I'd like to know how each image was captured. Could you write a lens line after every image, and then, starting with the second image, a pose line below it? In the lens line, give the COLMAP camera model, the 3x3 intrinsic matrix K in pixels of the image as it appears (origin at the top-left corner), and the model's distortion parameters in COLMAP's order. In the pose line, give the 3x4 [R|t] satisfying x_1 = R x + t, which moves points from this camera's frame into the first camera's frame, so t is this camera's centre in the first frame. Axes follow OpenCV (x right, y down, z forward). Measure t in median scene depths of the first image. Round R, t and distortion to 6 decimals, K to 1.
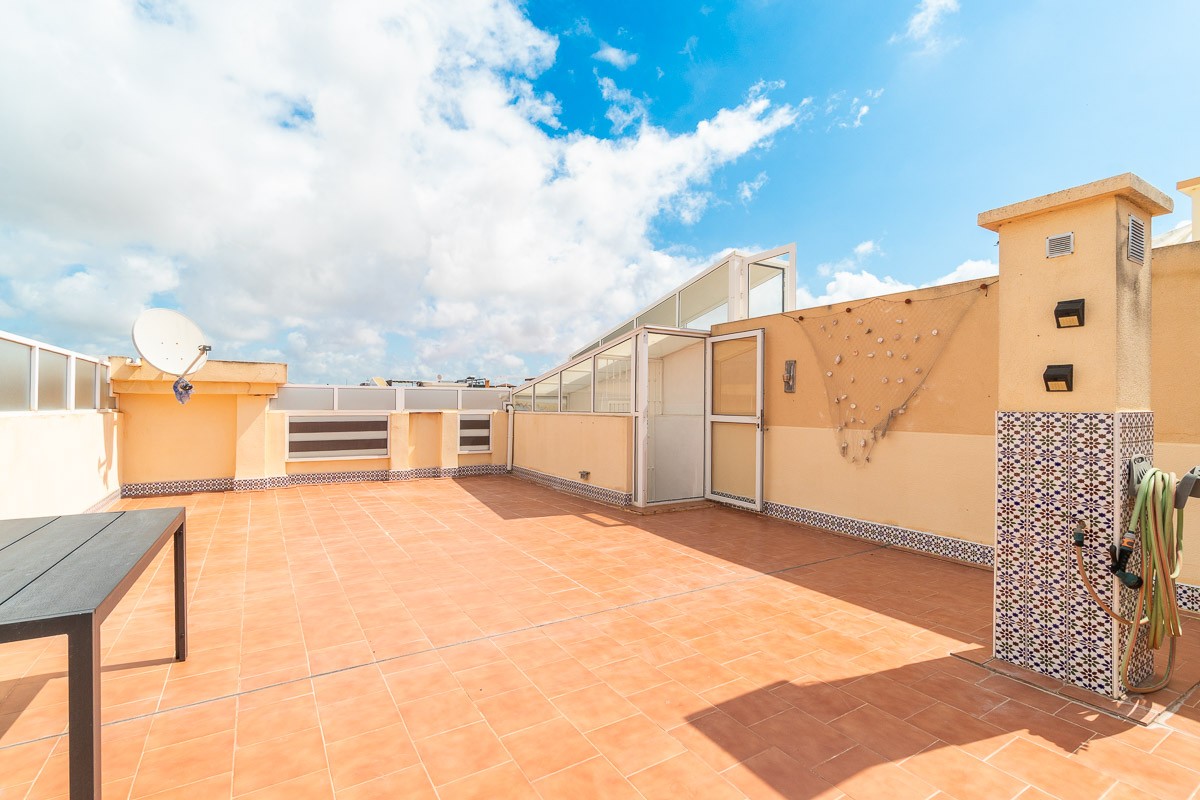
lens RADIAL K [[528.5, 0, 568.0], [0, 528.5, 400.3], [0, 0, 1]] dist [-0.000011, -0.000001]
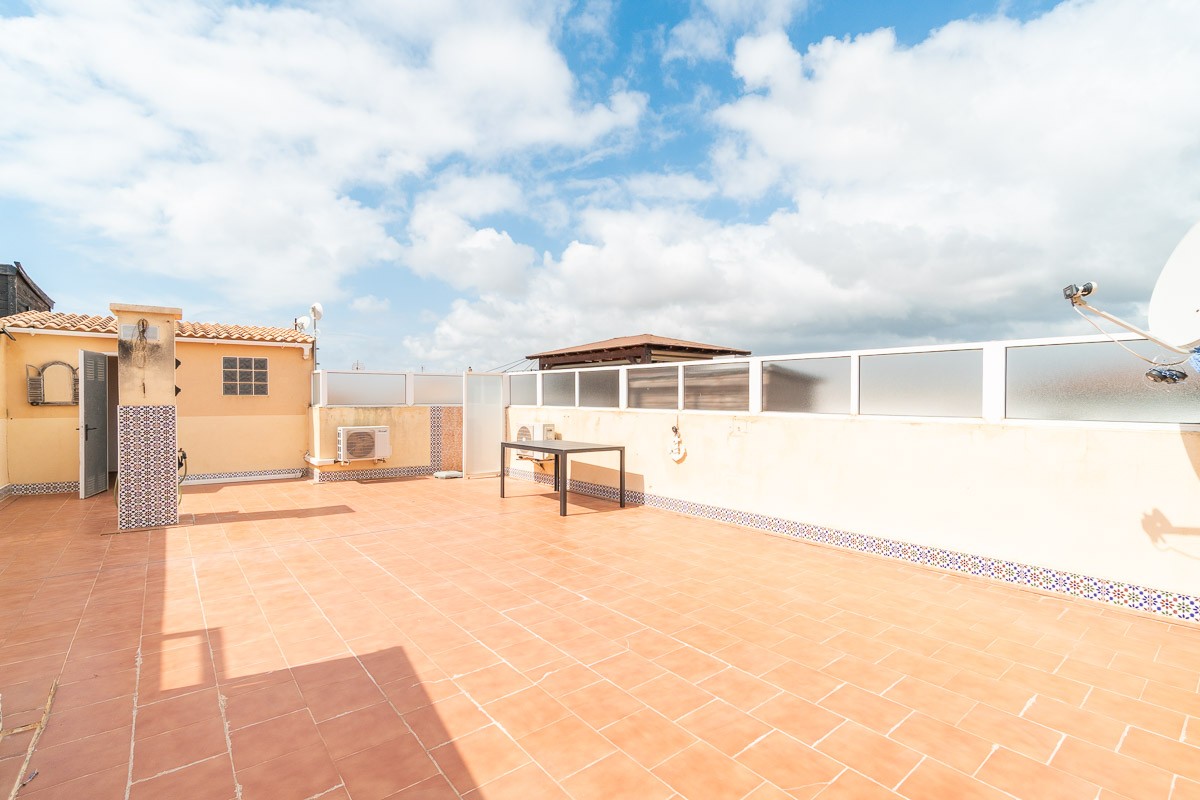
lens RADIAL K [[537.6, 0, 573.2], [0, 537.6, 399.0], [0, 0, 1]] dist [-0.001094, 0.000097]
pose [[-0.991236, -0.010092, -0.131713, -0.329679], [-0.008807, 0.999908, -0.010335, 0.001814], [0.131805, -0.009084, -0.991234, 2.392420]]
